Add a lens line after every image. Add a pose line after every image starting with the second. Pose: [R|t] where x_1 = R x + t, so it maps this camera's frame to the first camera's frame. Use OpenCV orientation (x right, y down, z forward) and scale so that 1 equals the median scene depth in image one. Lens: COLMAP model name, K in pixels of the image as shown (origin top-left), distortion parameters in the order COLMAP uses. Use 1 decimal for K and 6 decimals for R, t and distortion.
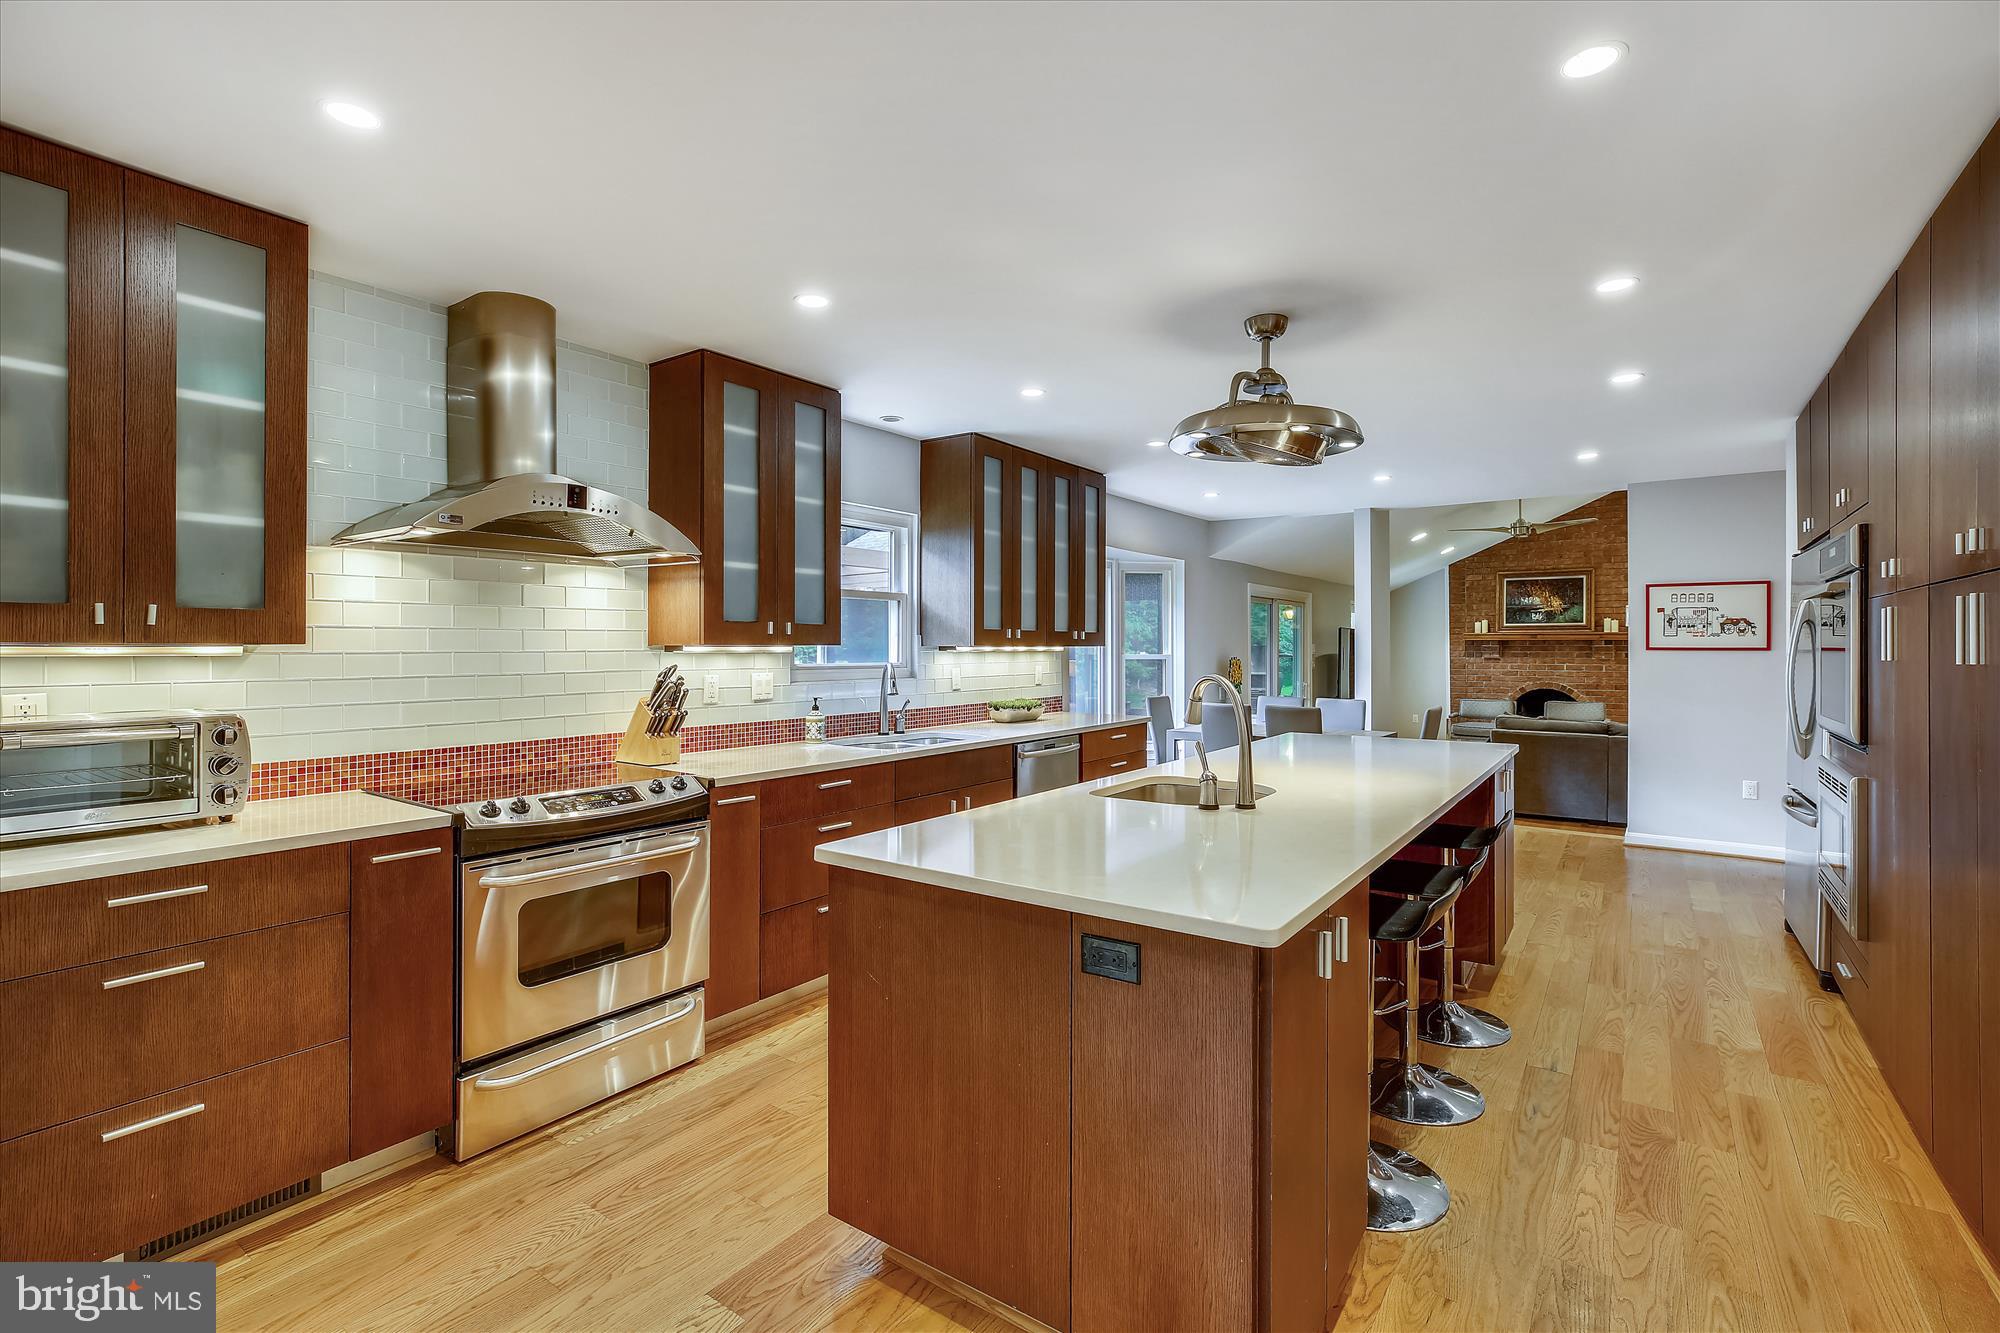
lens RADIAL K [[928.3, 0, 990.6], [0, 928.3, 655.6], [0, 0, 1]] dist [-0.021951, 0.004495]
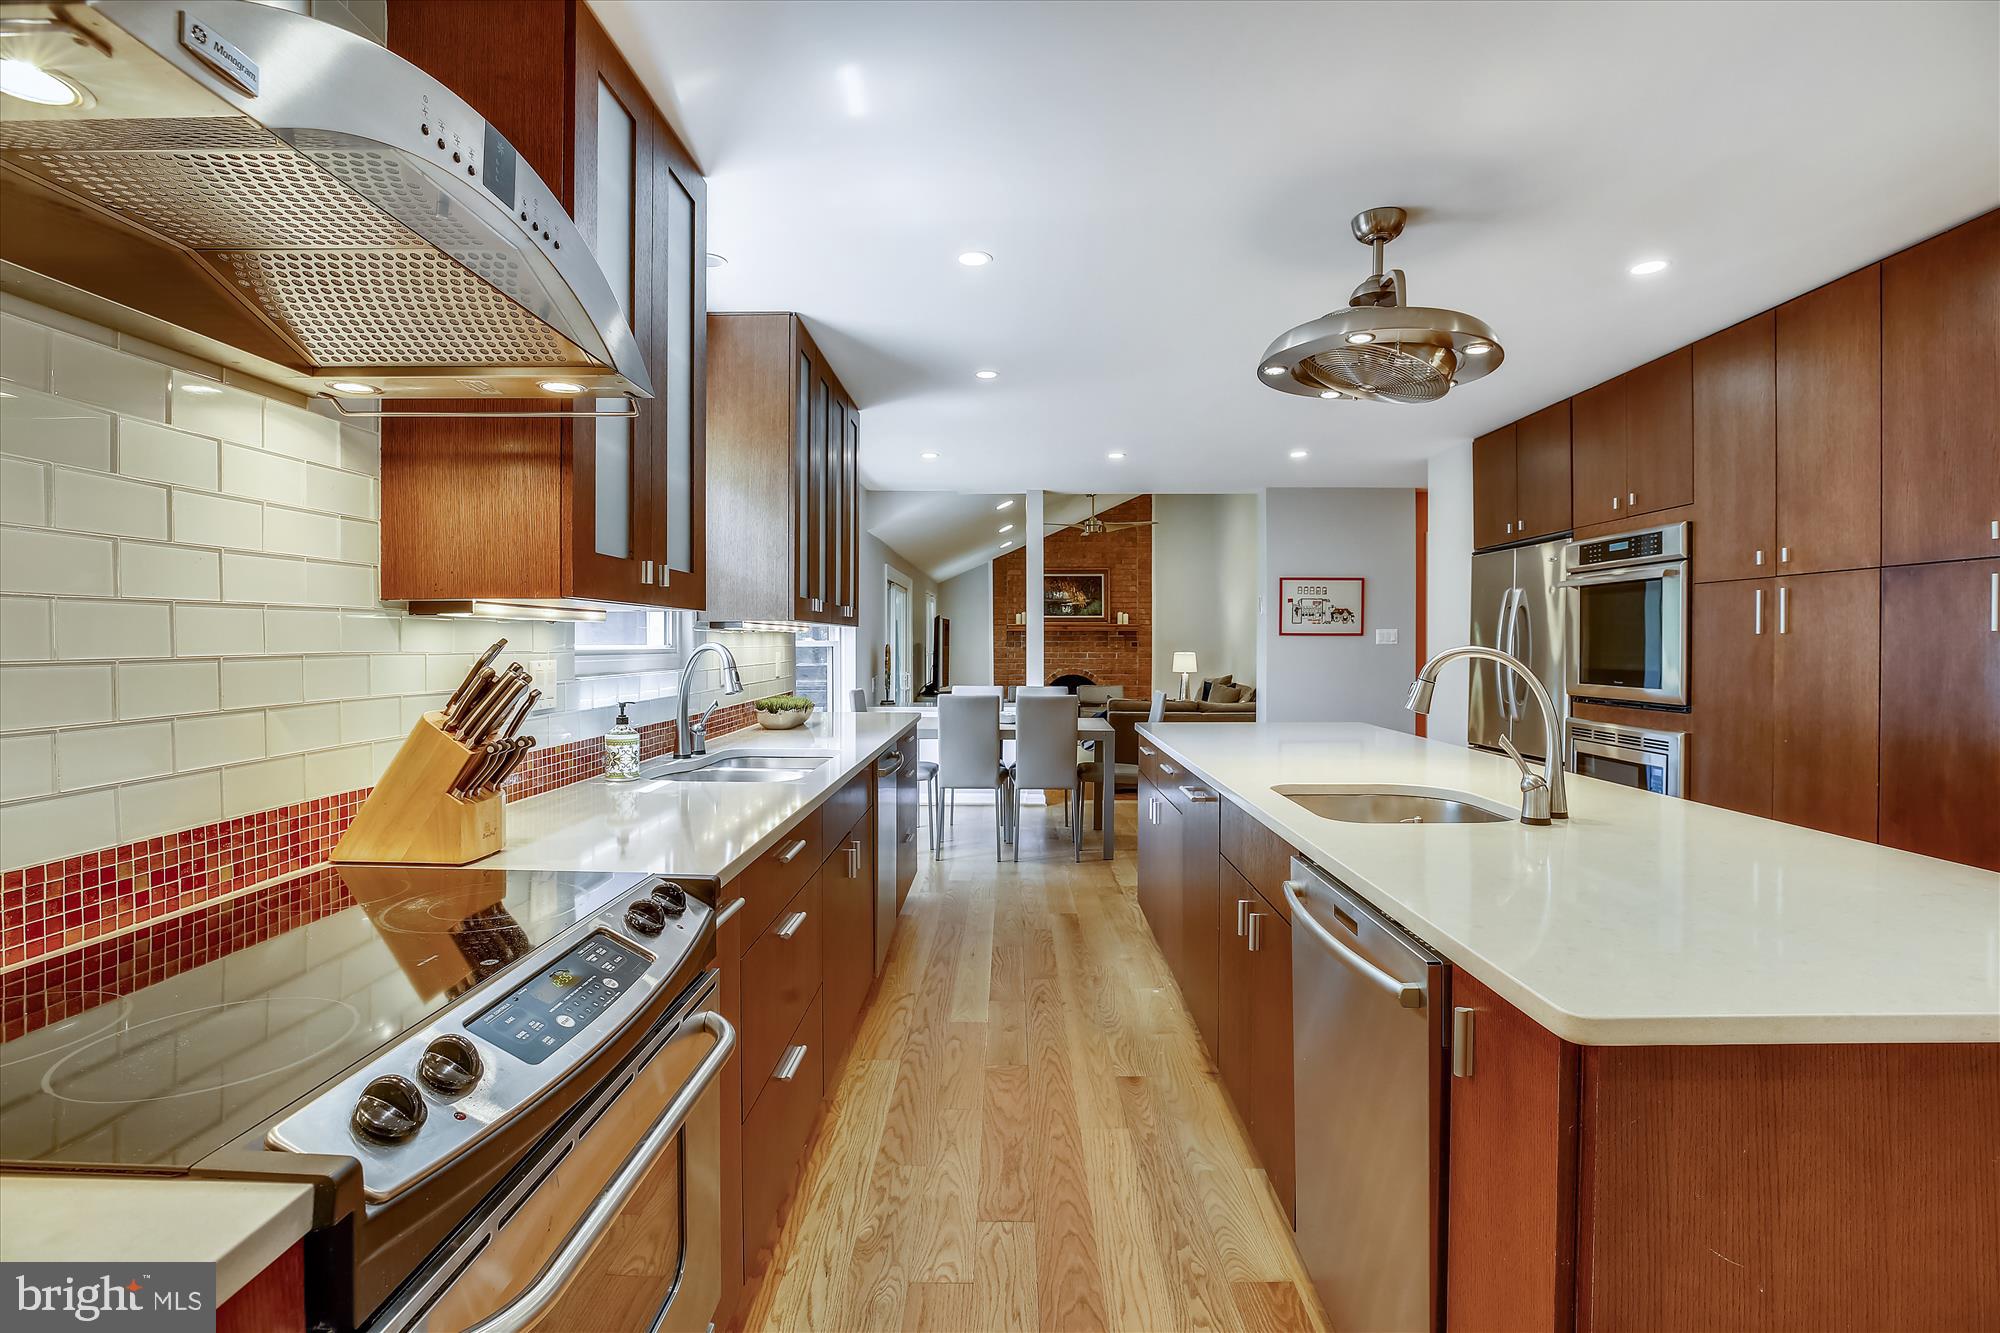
lens RADIAL K [[928.3, 0, 1008.0], [0, 928.3, 657.5], [0, 0, 1]] dist [-0.021951, 0.004495]
pose [[0.813705, -0.009100, 0.581207, -0.328771], [0.004730, 0.999948, 0.009033, 0.013242], [-0.581259, -0.004601, 0.813705, 0.387048]]
